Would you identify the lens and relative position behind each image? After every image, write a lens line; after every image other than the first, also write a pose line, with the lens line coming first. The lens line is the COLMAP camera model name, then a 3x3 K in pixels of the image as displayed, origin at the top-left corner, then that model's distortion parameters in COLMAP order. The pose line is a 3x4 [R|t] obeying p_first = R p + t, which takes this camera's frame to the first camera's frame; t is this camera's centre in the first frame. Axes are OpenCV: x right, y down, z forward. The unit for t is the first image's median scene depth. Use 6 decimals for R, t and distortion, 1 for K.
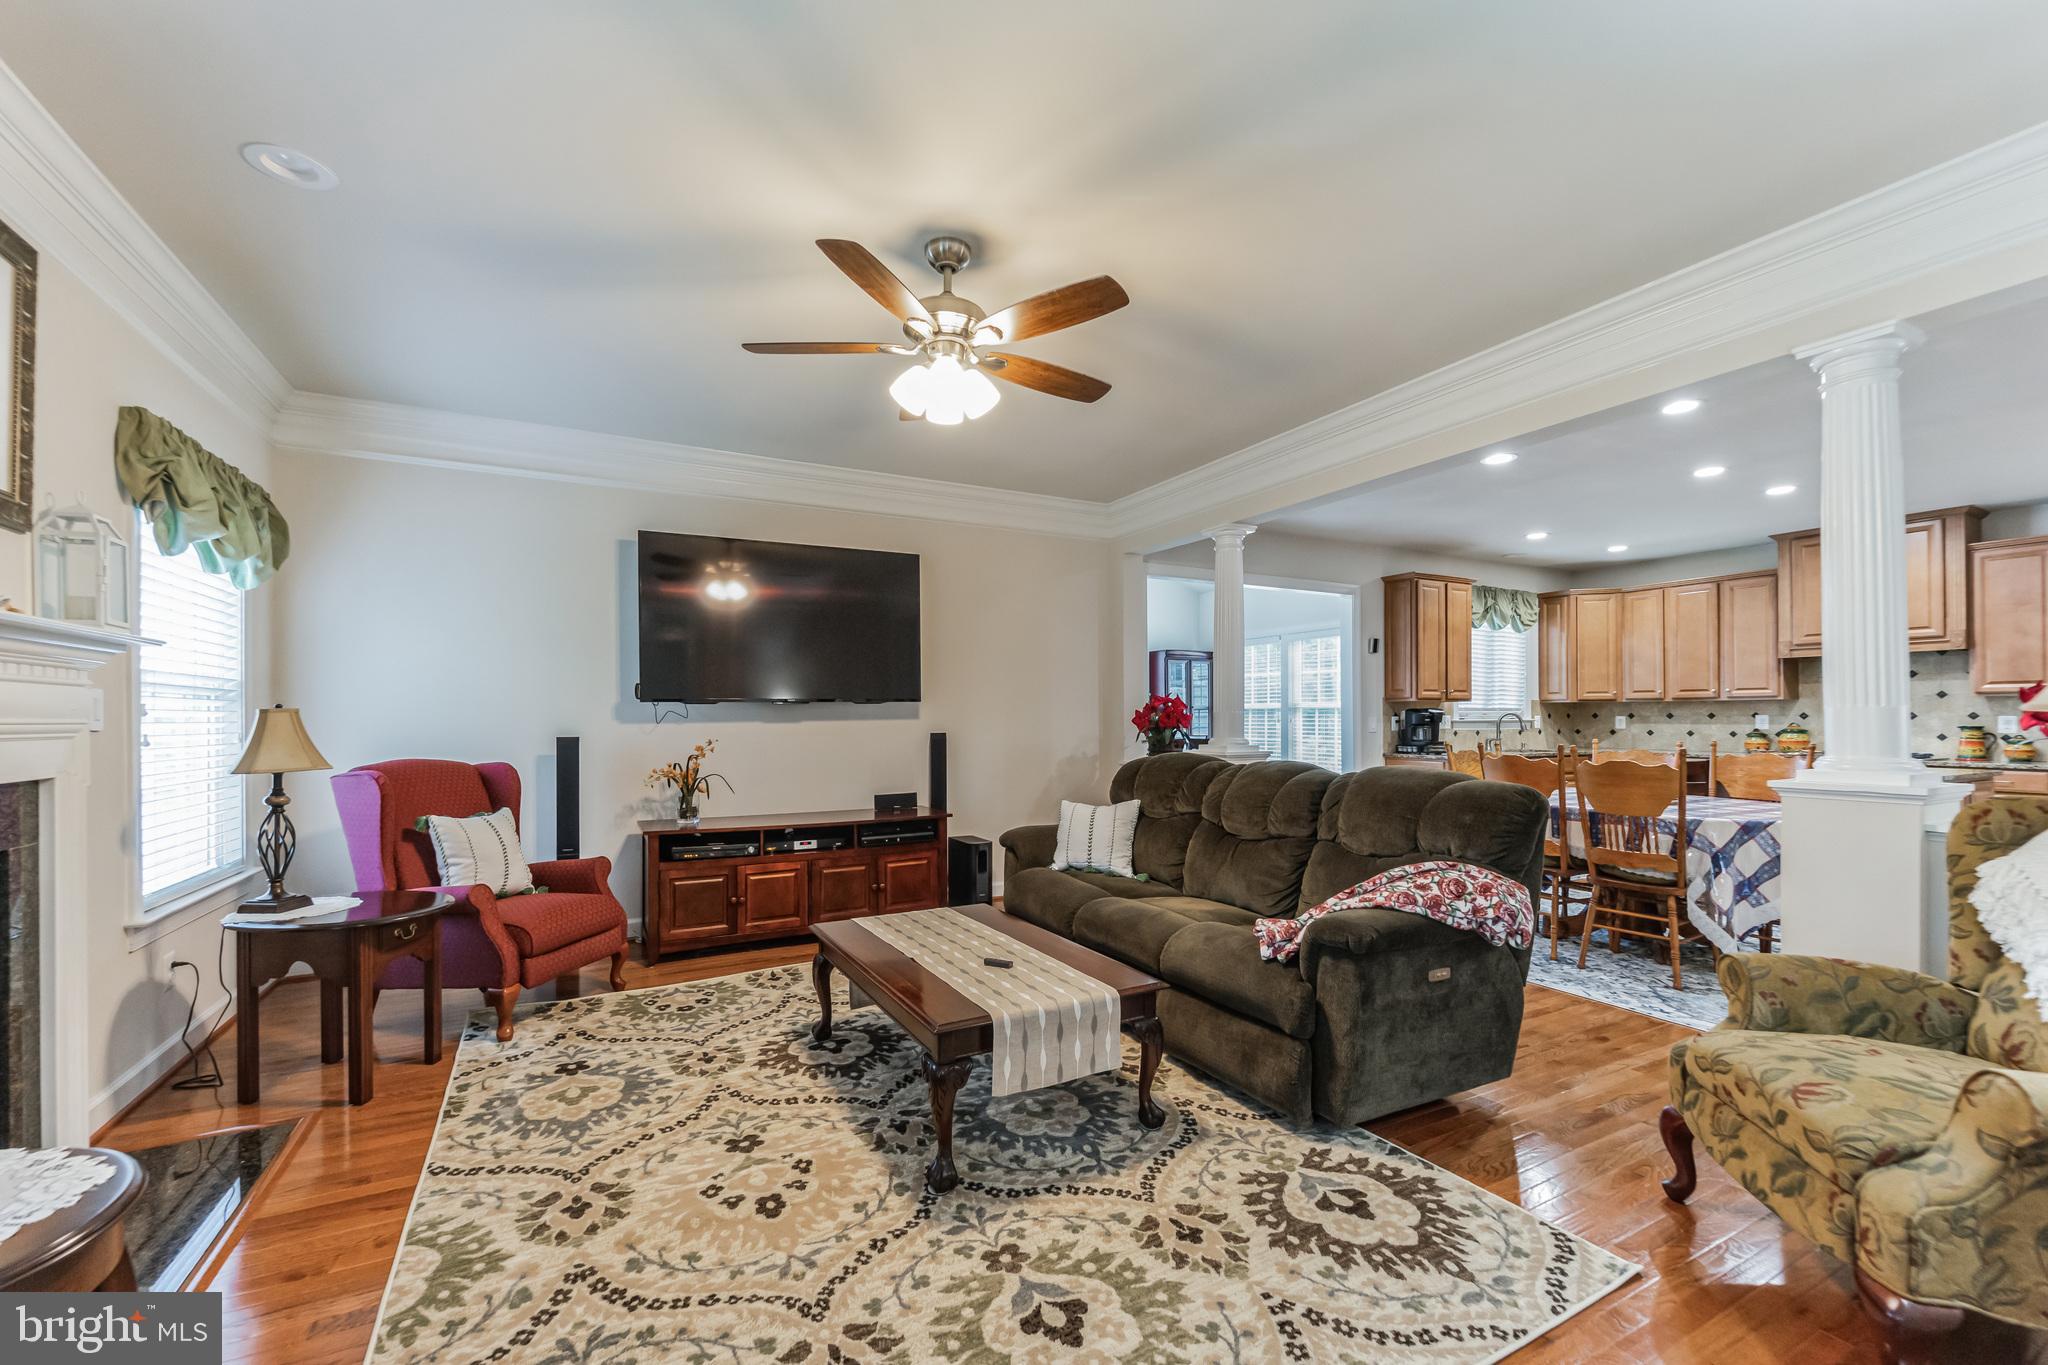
lens RADIAL K [[839.4, 0, 1019.5], [0, 839.4, 715.4], [0, 0, 1]] dist [0.001158, 0.000106]
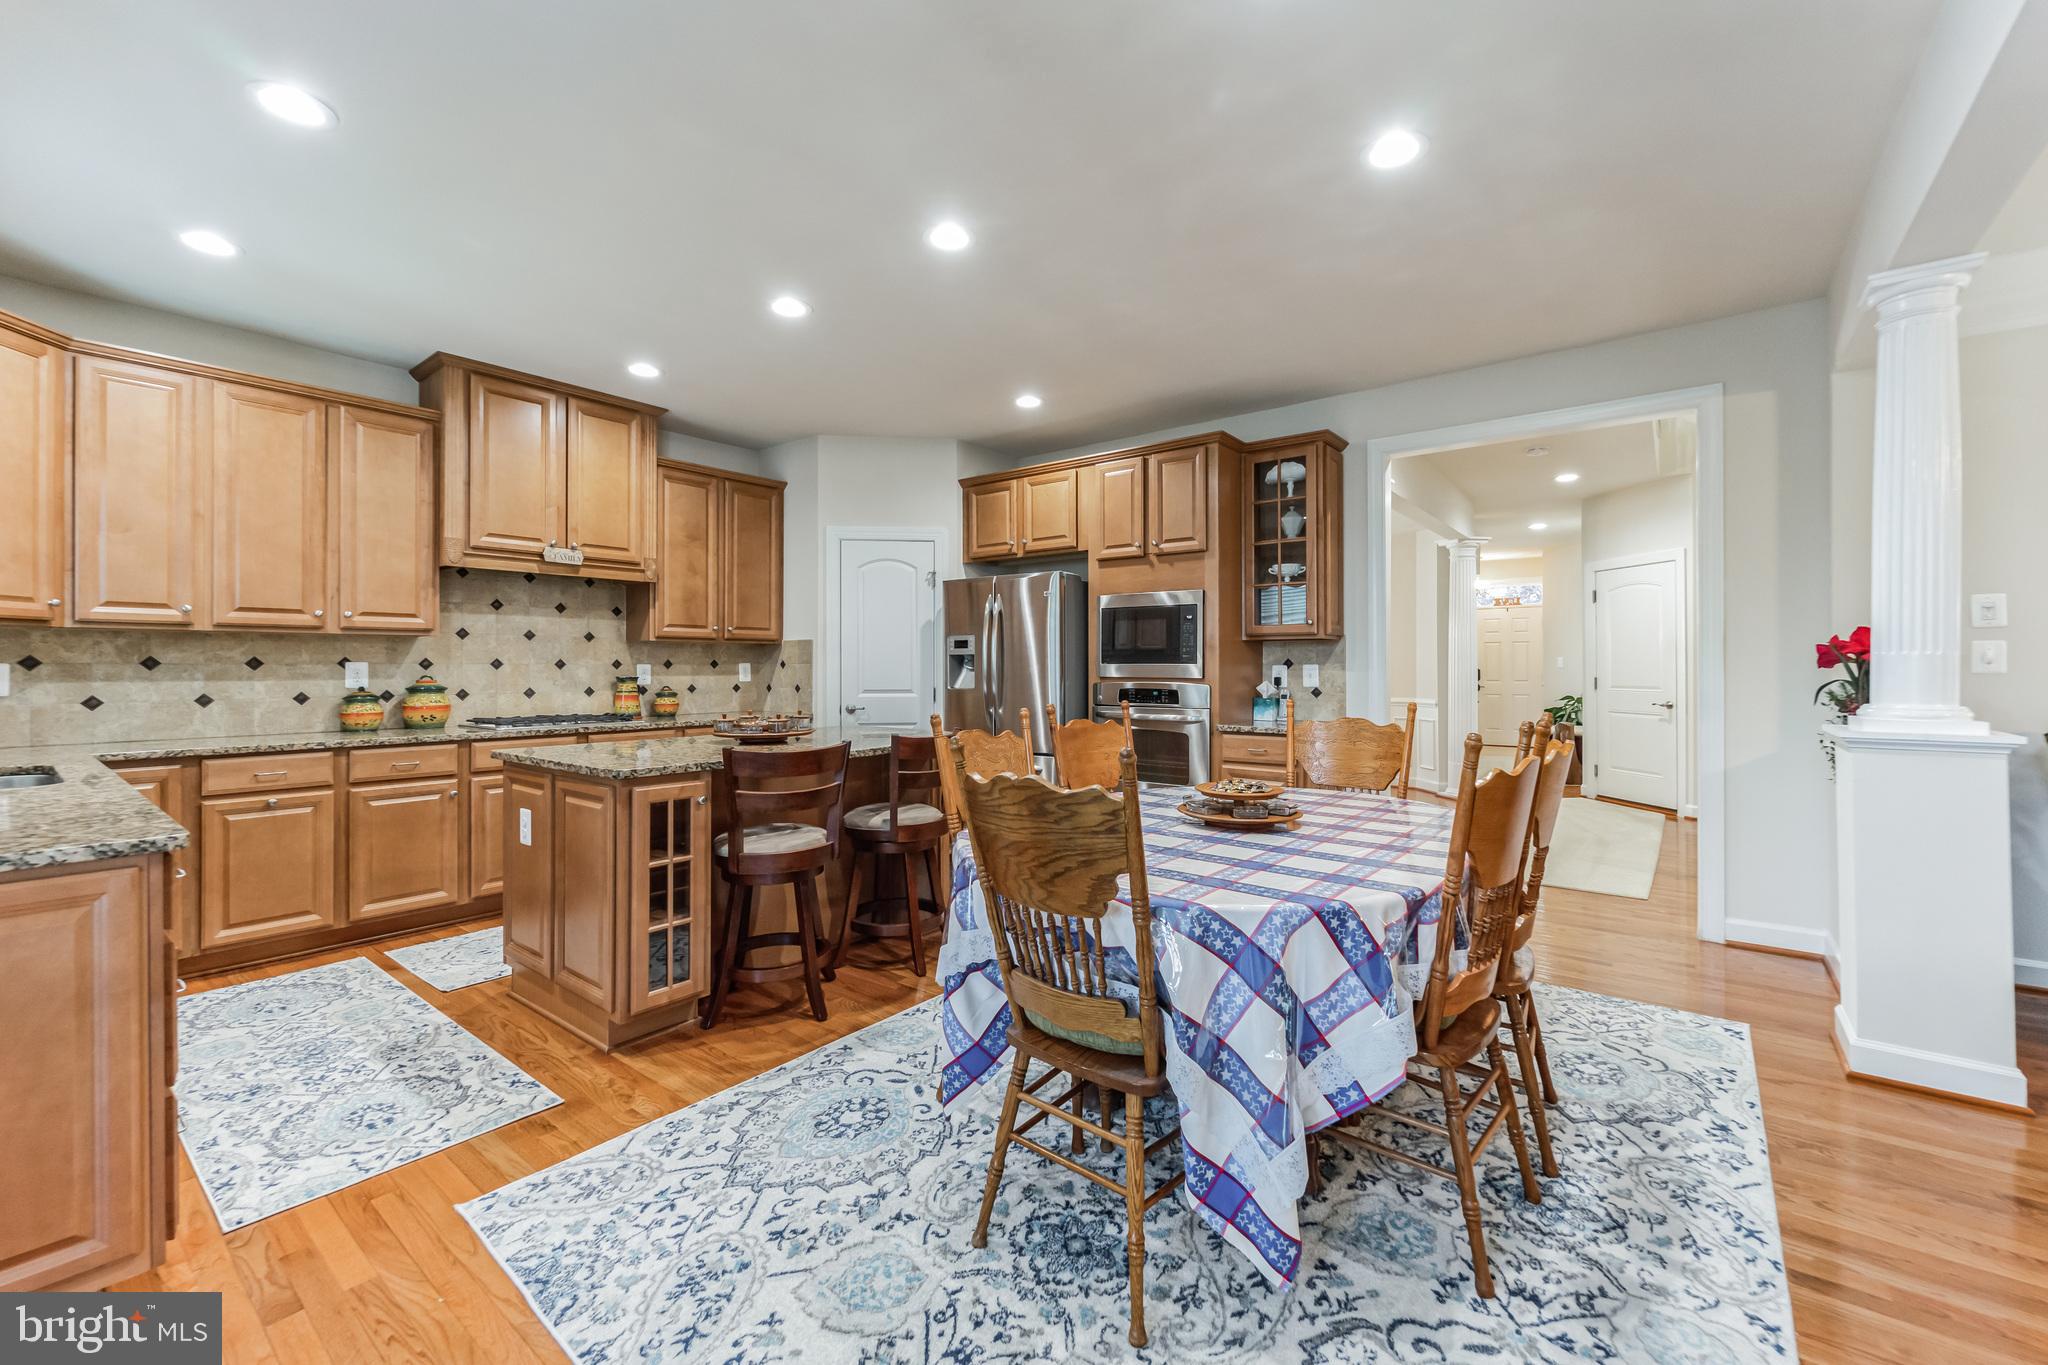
lens RADIAL K [[835.1, 0, 1027.7], [0, 835.1, 674.6], [0, 0, 1]] dist [0.002047, 0.000073]
pose [[-0.409970, -0.009367, 0.912051, 0.194754], [-0.002349, 0.999955, 0.009214, 0.001596], [-0.912096, 0.001635, -0.409973, 0.828740]]
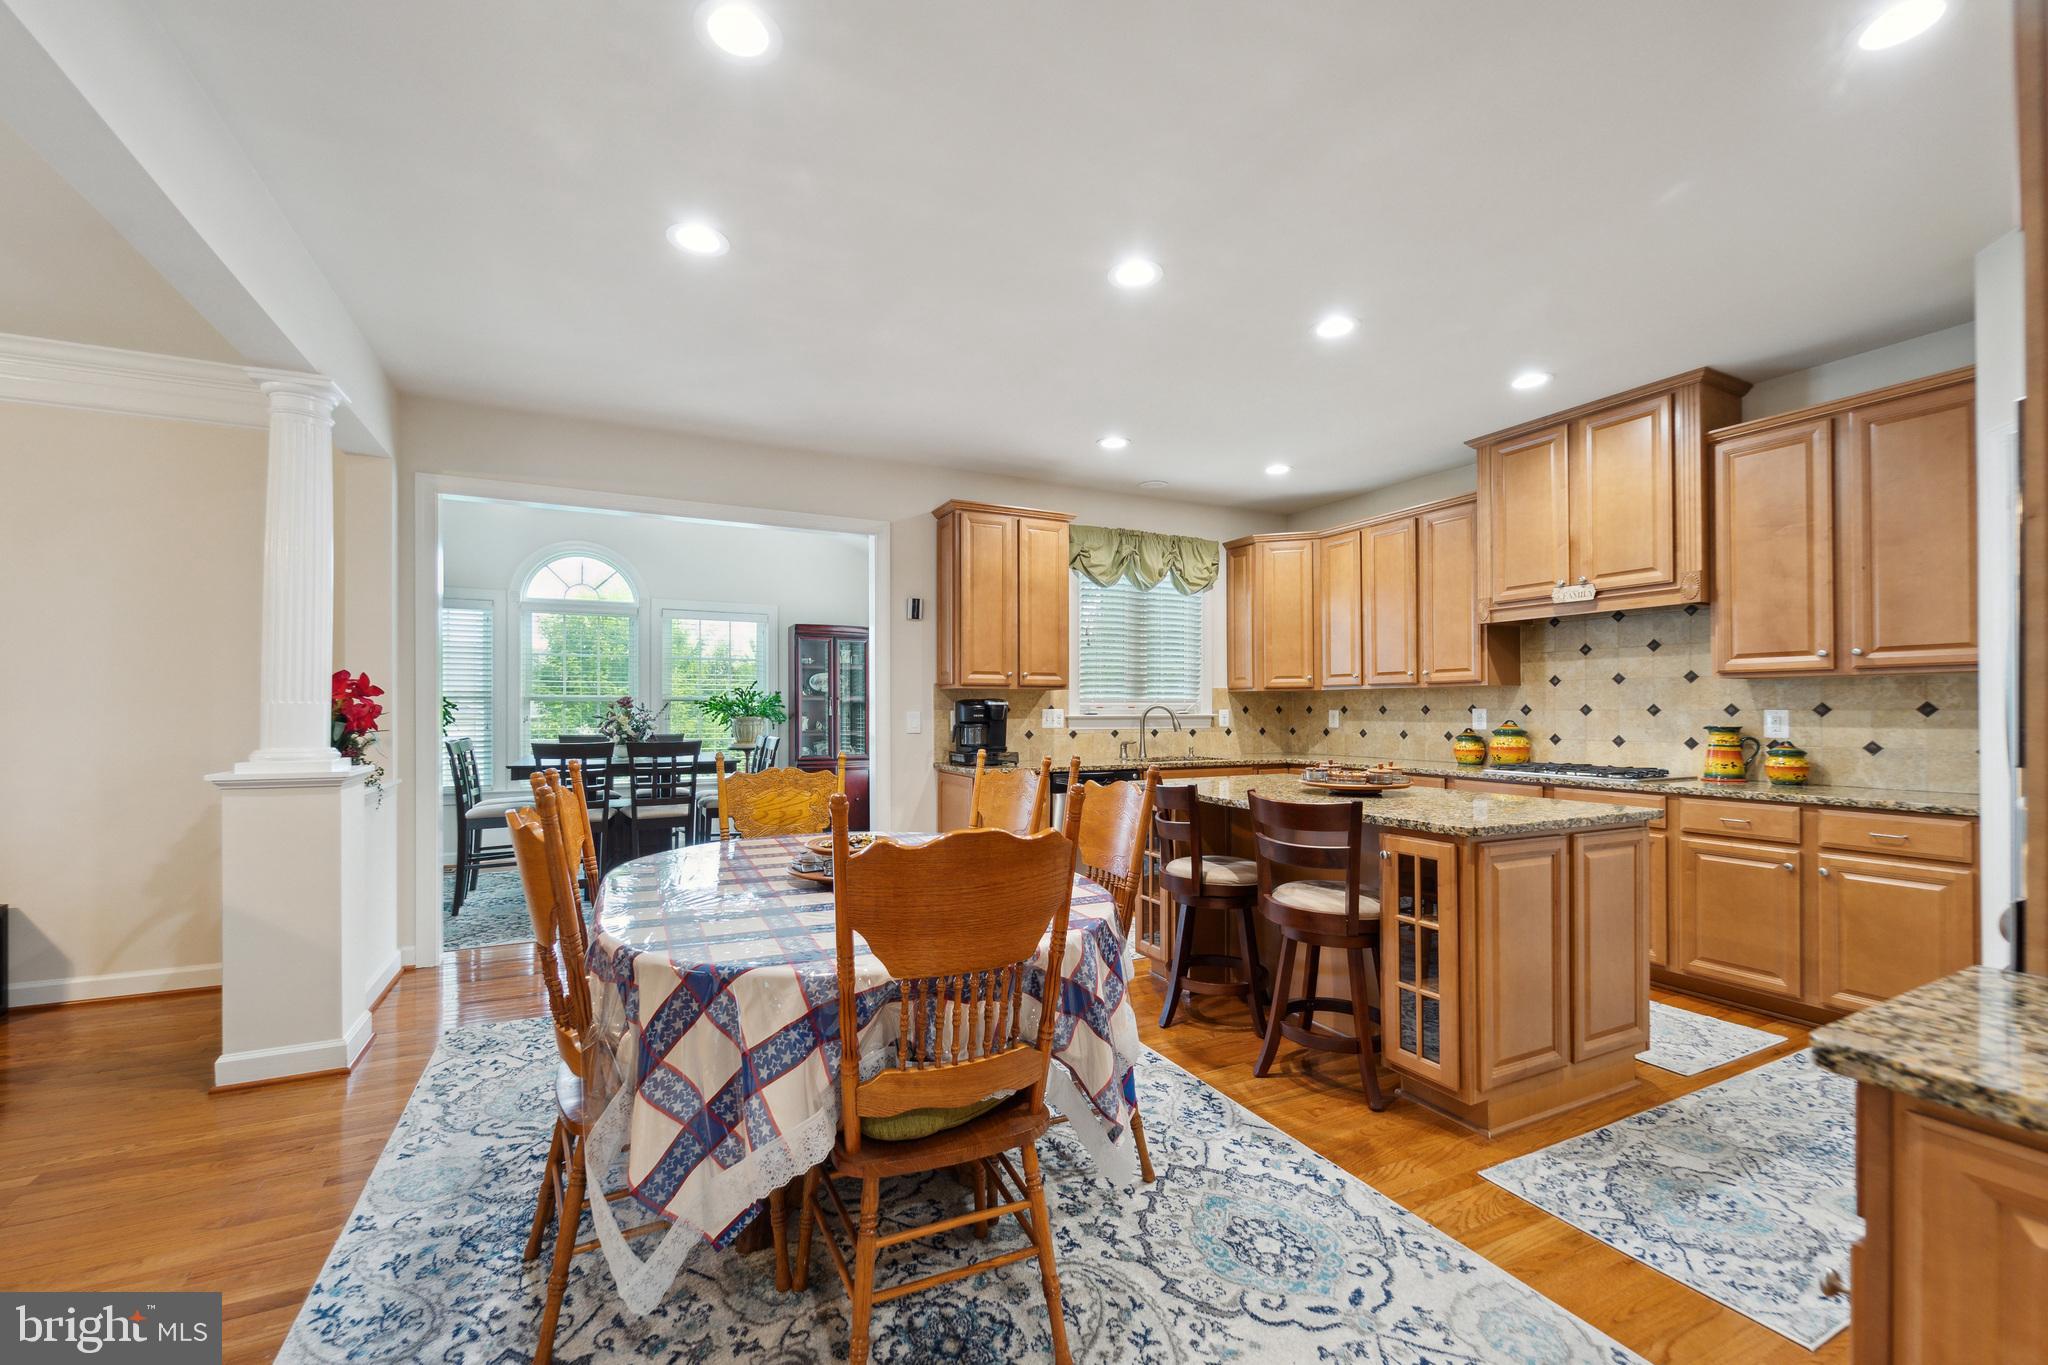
lens RADIAL K [[839.4, 0, 1019.5], [0, 839.4, 715.4], [0, 0, 1]] dist [0.001158, 0.000106]
pose [[0.999676, 0.000993, -0.025452, 0.529748], [-0.000791, 0.999968, 0.007946, -0.000216], [0.025459, -0.007924, 0.999644, 0.306217]]
